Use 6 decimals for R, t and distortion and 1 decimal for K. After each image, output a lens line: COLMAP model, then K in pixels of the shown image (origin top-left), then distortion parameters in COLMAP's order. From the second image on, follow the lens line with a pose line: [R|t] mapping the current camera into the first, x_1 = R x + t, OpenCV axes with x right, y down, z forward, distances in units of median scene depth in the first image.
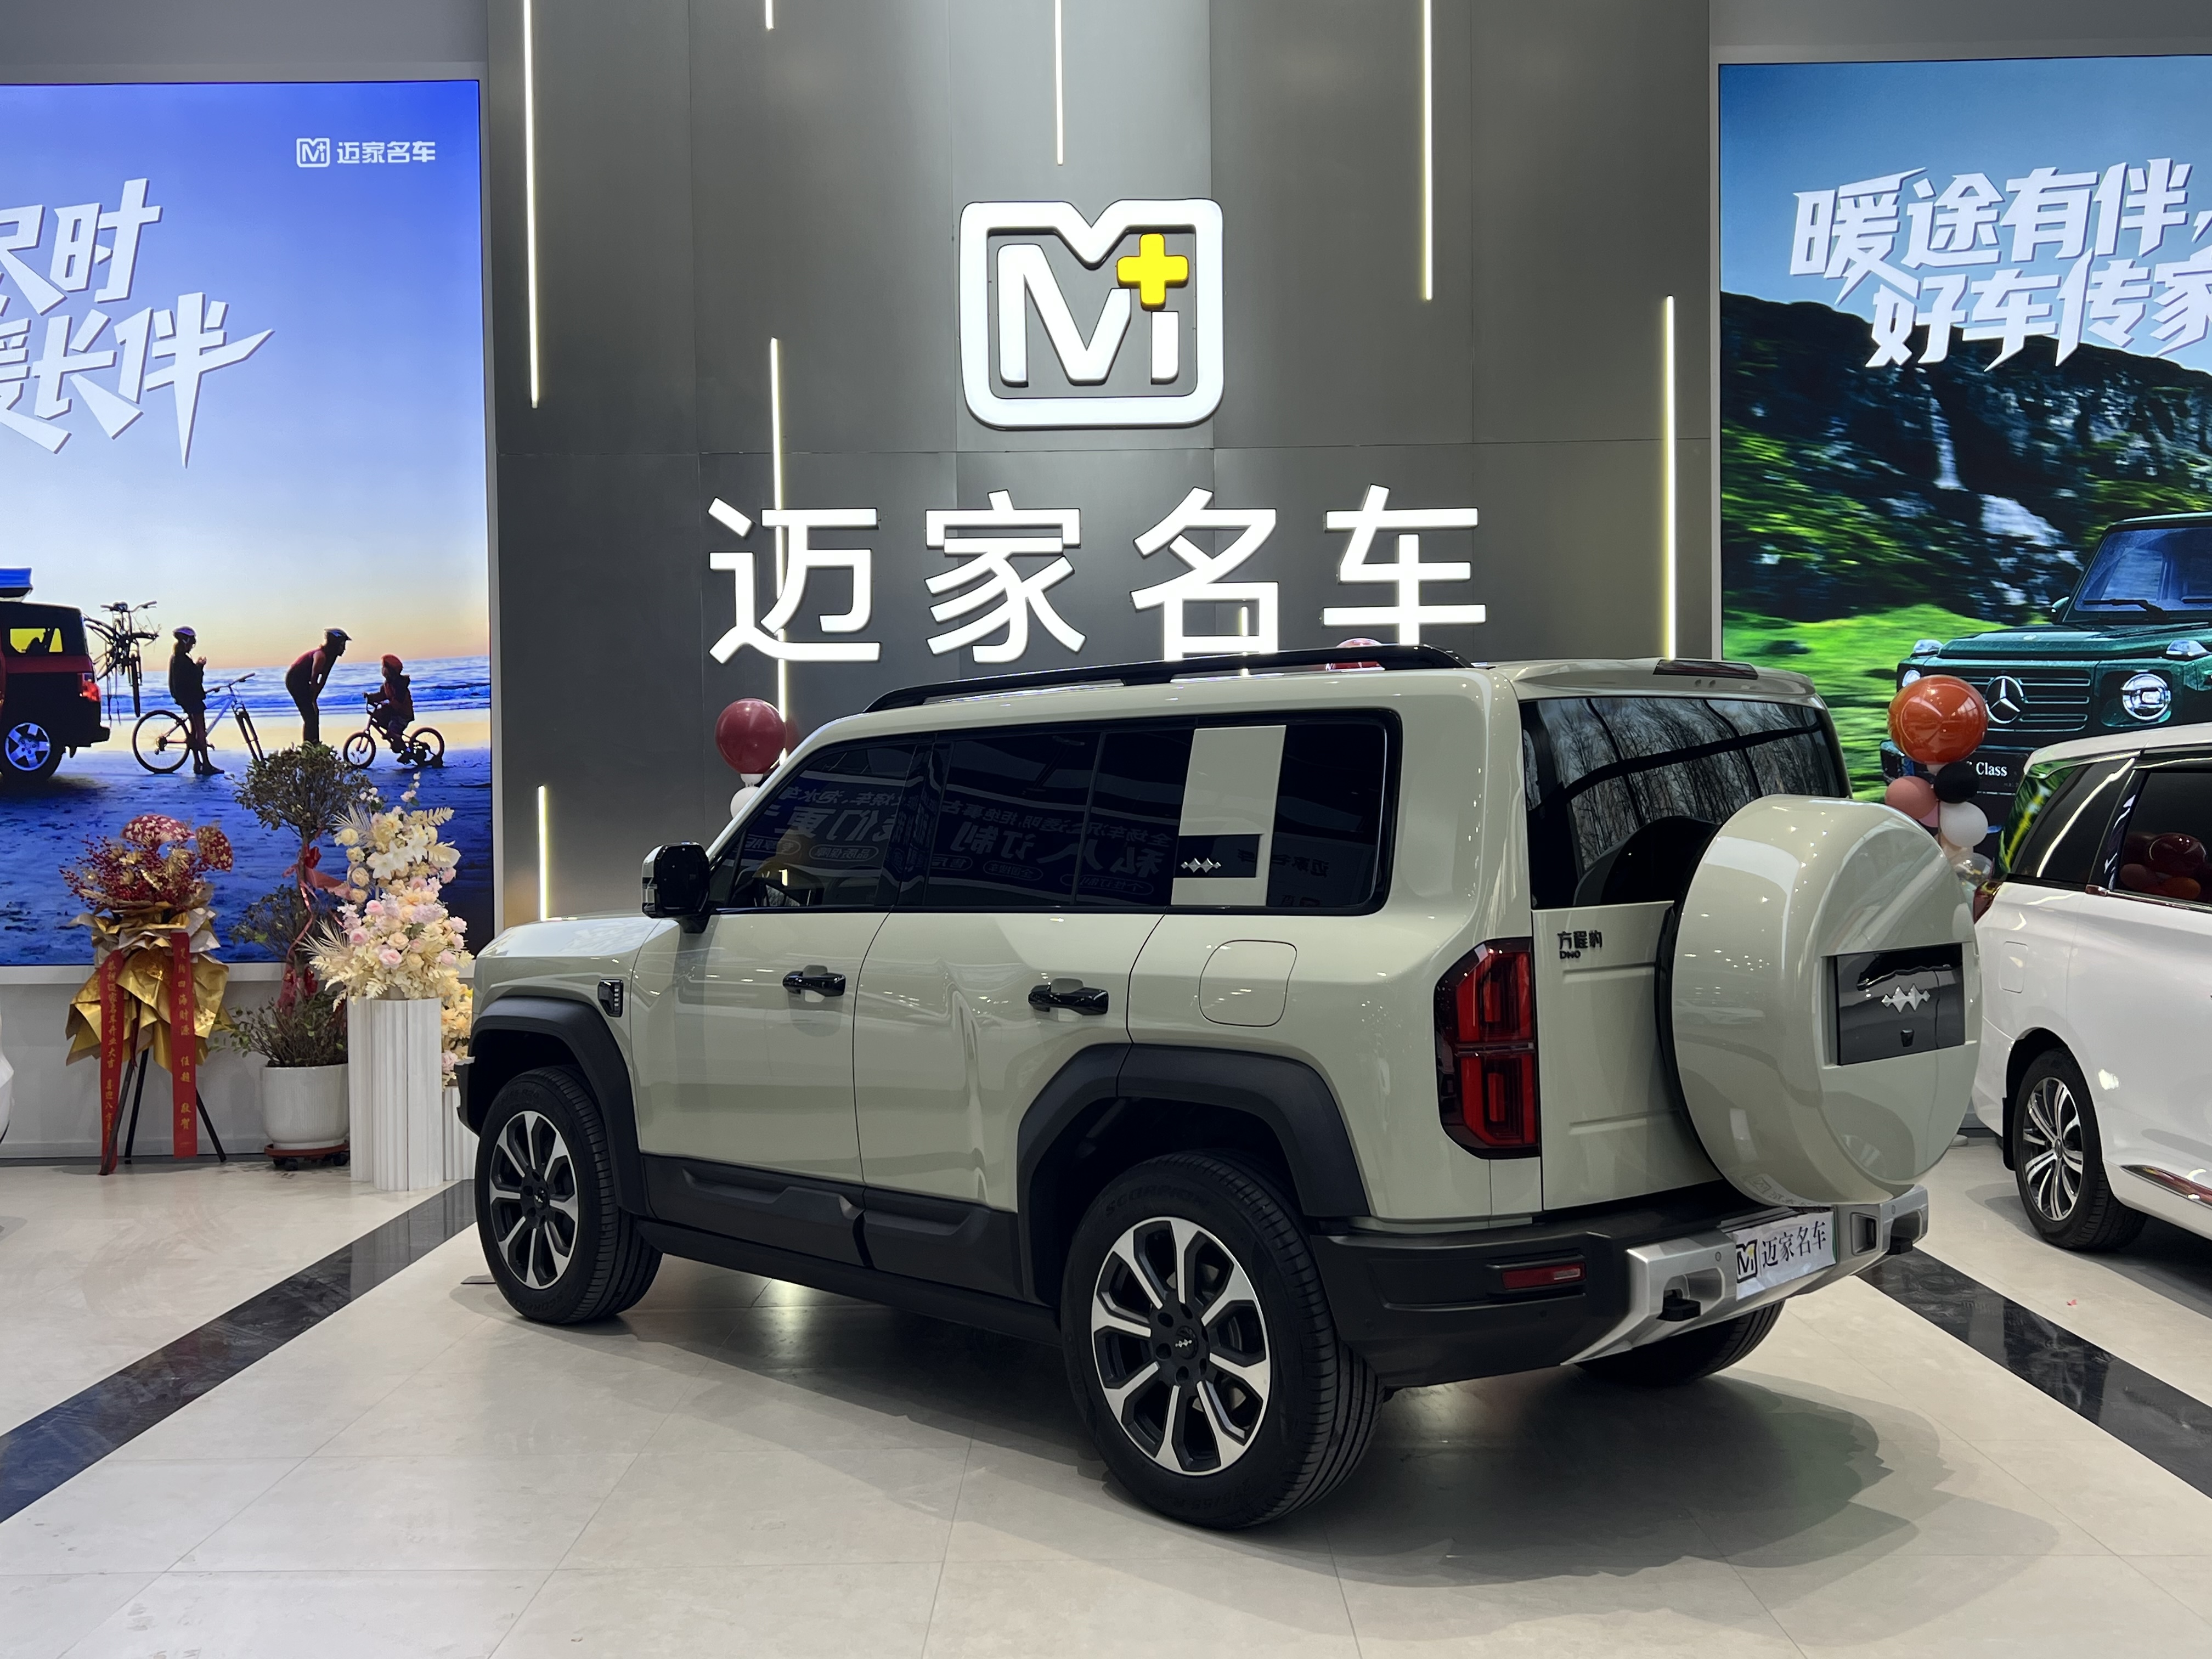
lens RADIAL K [[2203.6, 0, 1117.1], [0, 2203.6, 826.2], [0, 0, 1]] dist [0.089298, -0.155387]
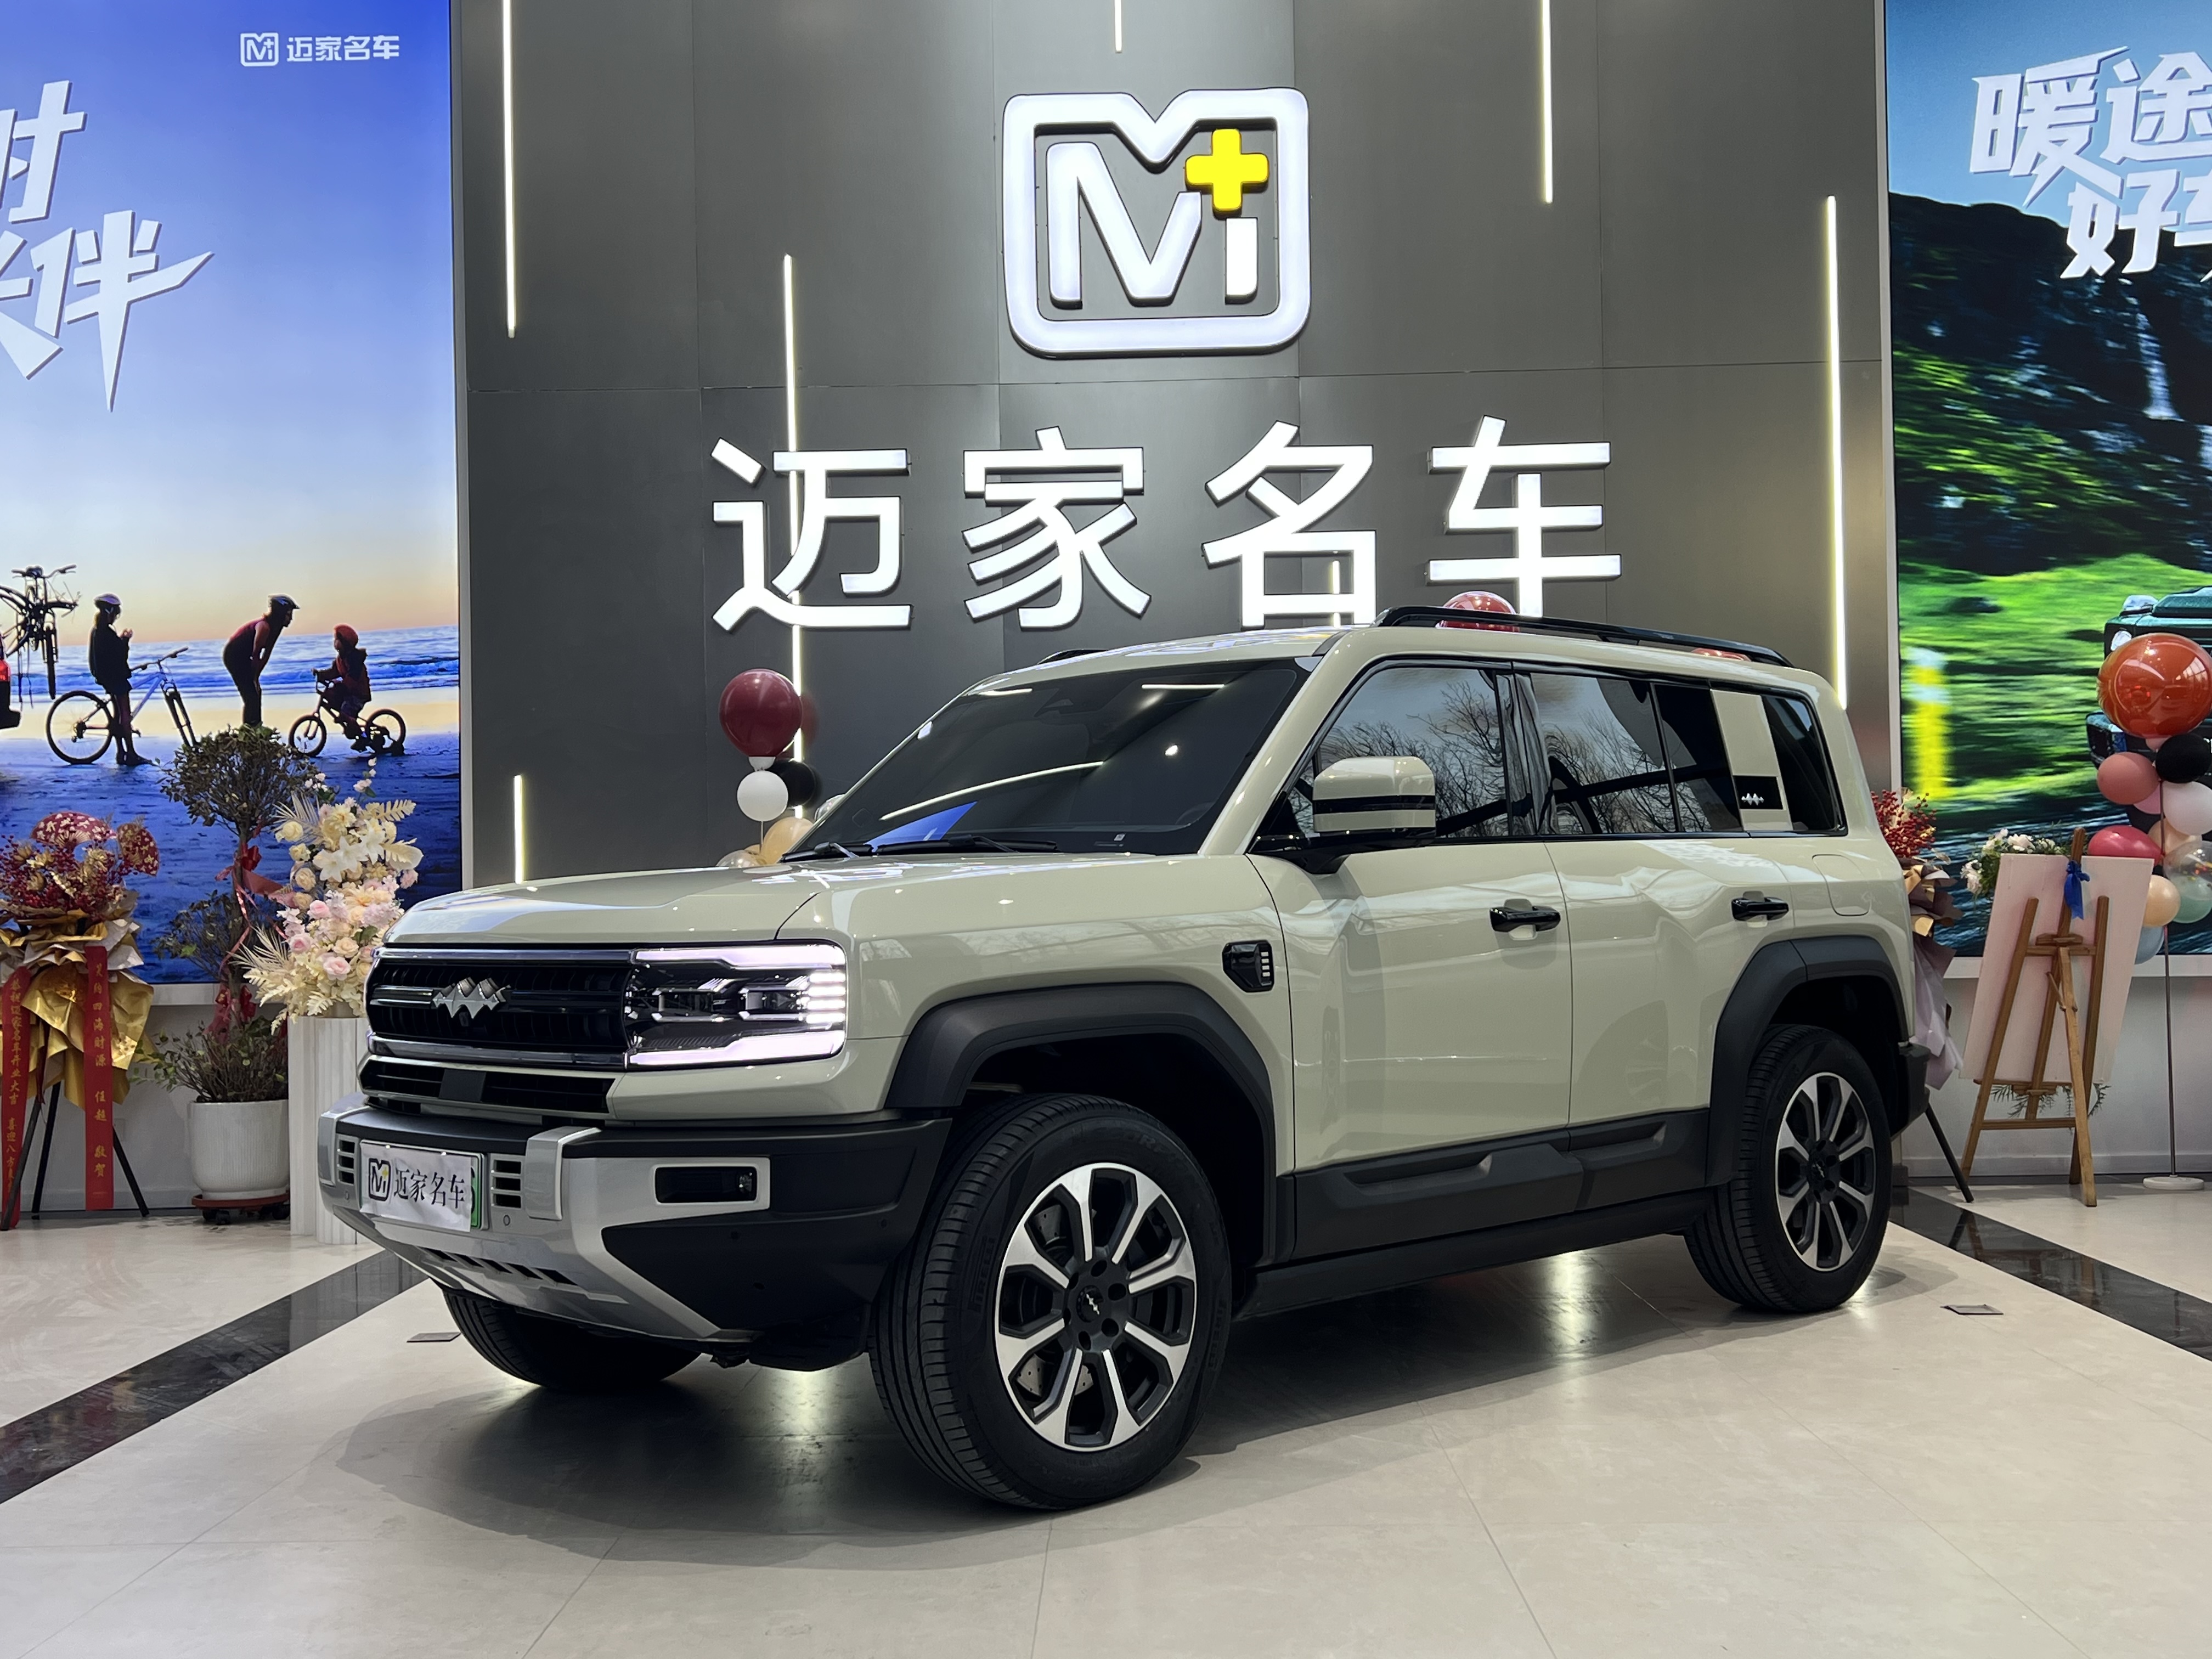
lens RADIAL K [[2296.2, 0, 1103.9], [0, 2296.2, 840.6], [0, 0, 1]] dist [0.063868, -0.083496]
pose [[0.999876, -0.005283, -0.014859, -0.019640], [0.004738, 0.999323, -0.036478, 0.041144], [0.015042, 0.036403, 0.999224, 0.112822]]
